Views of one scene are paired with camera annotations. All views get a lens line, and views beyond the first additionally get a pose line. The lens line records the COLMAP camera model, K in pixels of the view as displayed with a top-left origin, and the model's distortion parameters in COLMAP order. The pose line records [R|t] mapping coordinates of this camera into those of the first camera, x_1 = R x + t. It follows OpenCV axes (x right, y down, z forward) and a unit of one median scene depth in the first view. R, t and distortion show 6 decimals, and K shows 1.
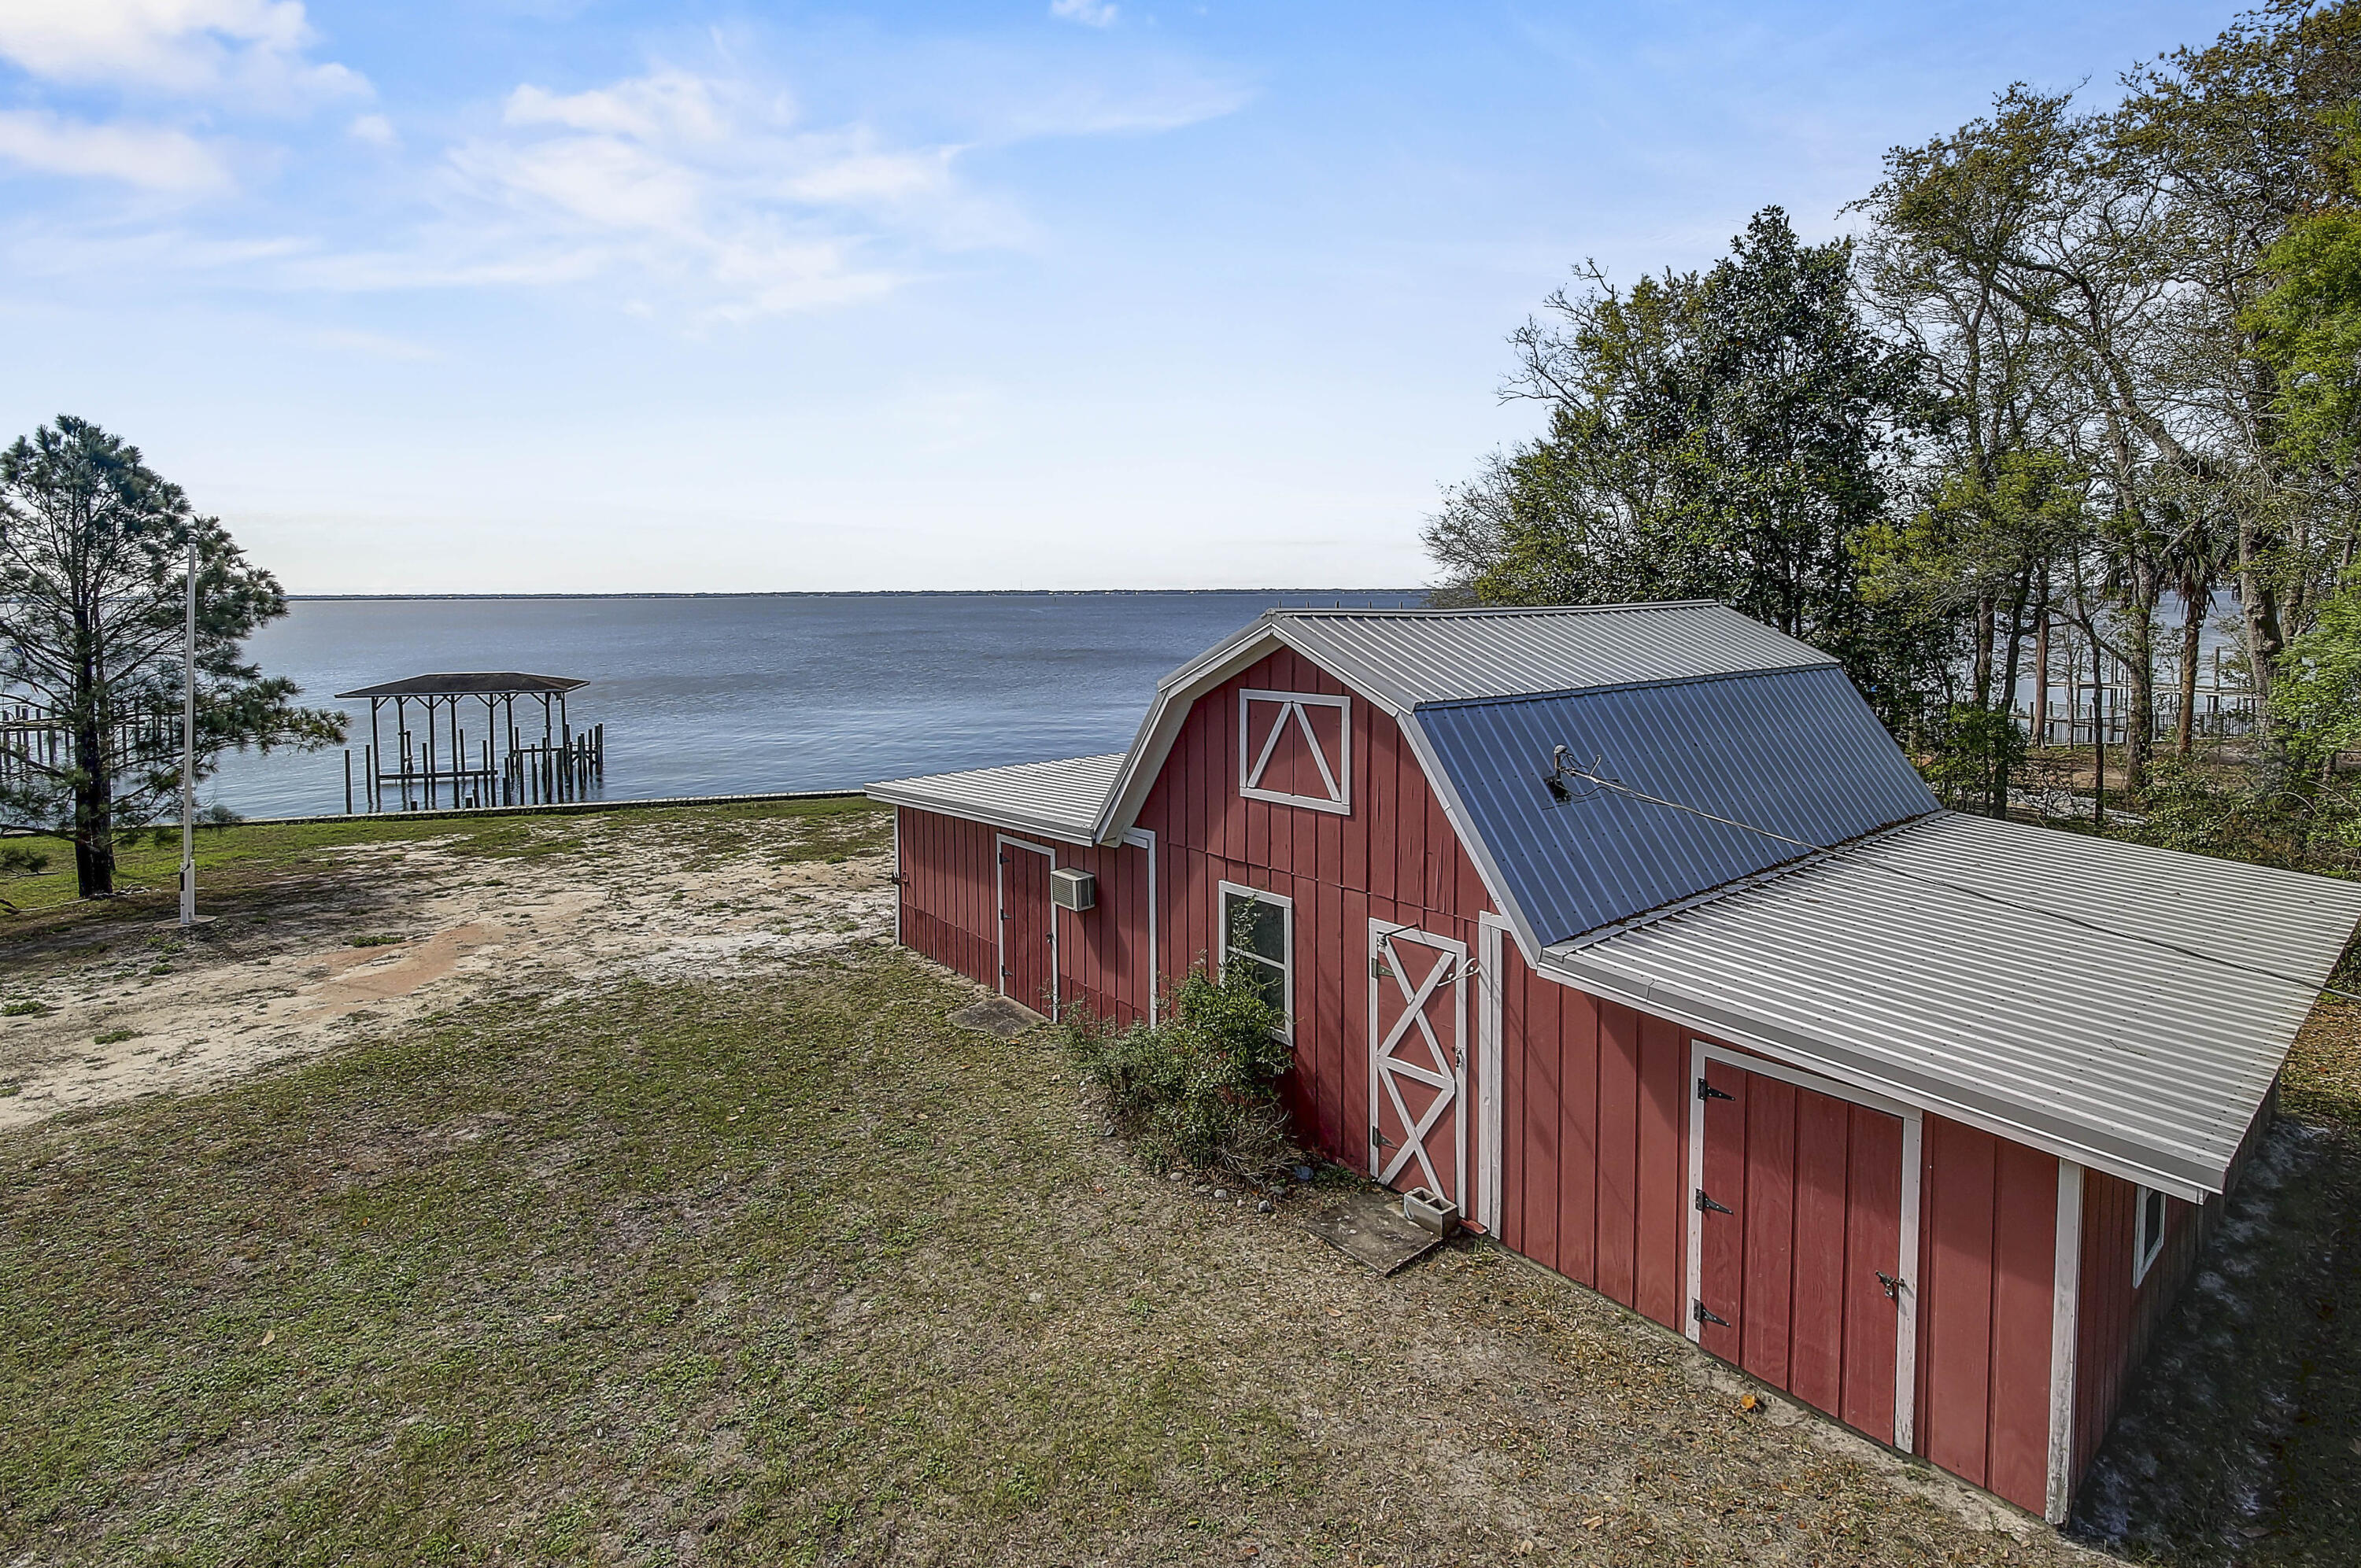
lens RADIAL K [[1166.6, 0, 1195.9], [0, 1166.6, 646.9], [0, 0, 1]] dist [0.000145, -0.000073]
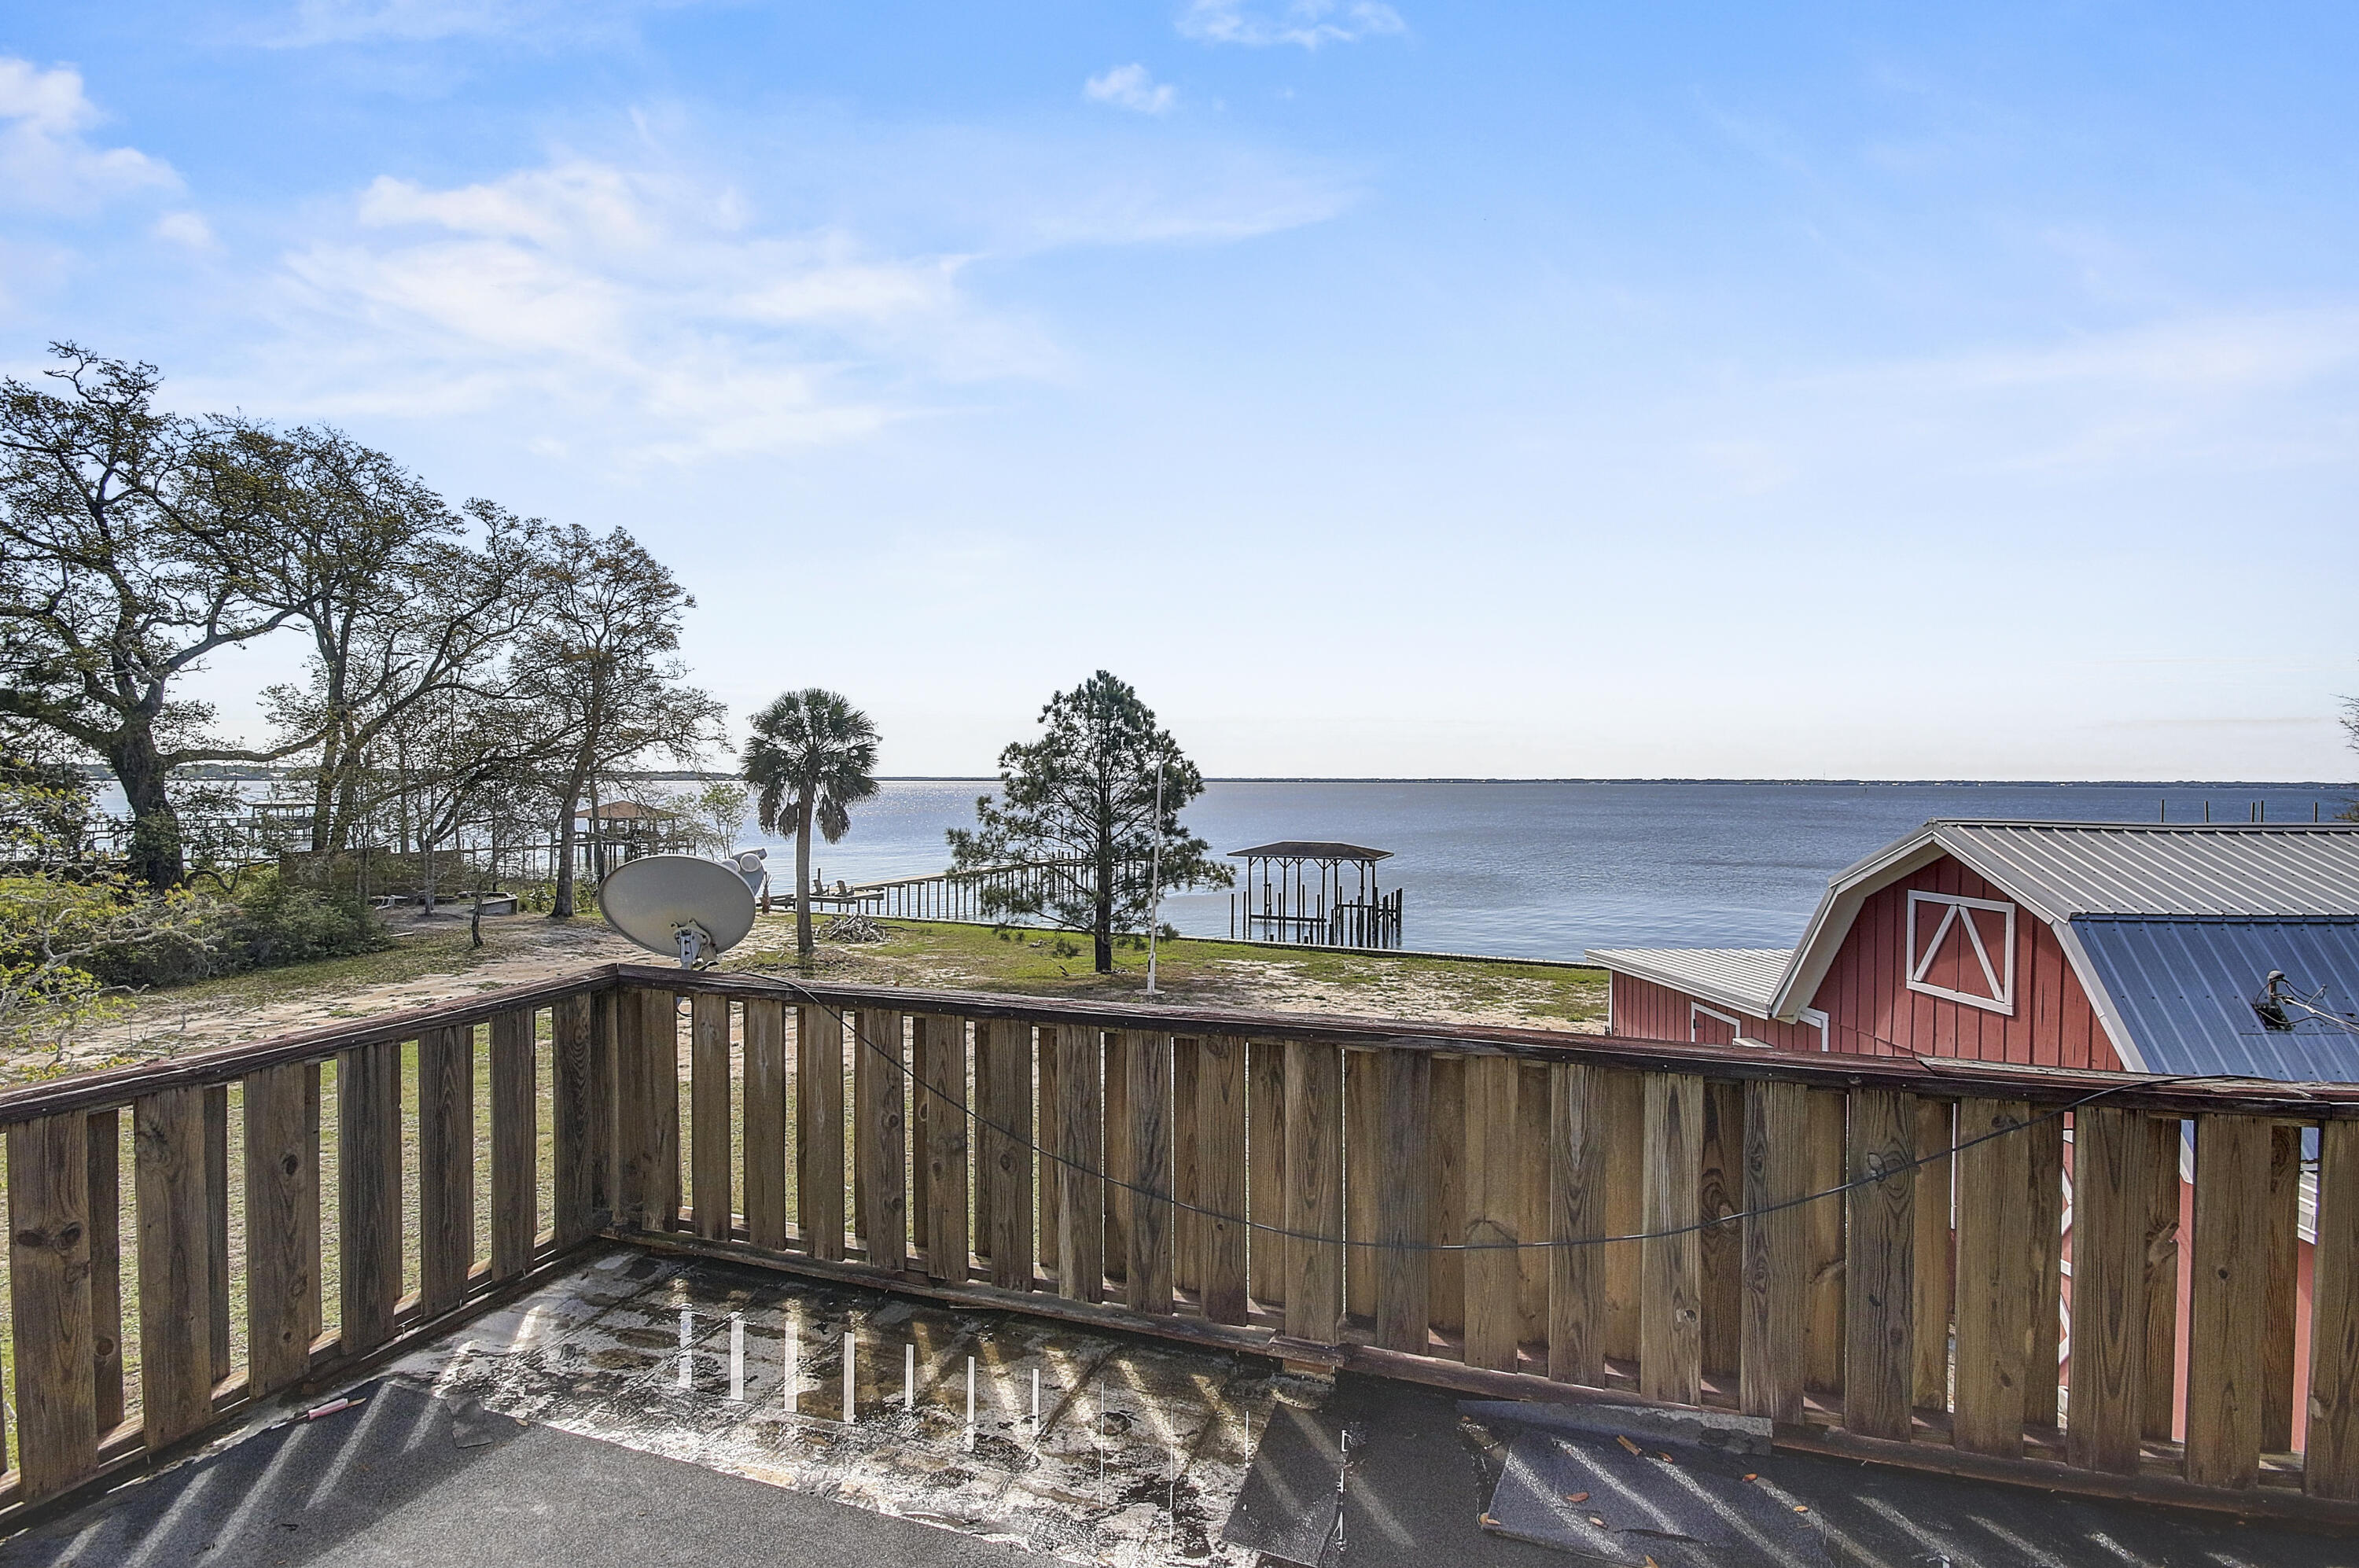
lens RADIAL K [[1095.8, 0, 1179.5], [0, 1095.8, 784.0], [0, 0, 1]] dist [-0.004132, 0.005216]
pose [[0.778701, 0.013072, -0.627259, 0.063593], [-0.039794, 0.998799, -0.028588, -0.002622], [0.626132, 0.047222, 0.778286, -0.098764]]
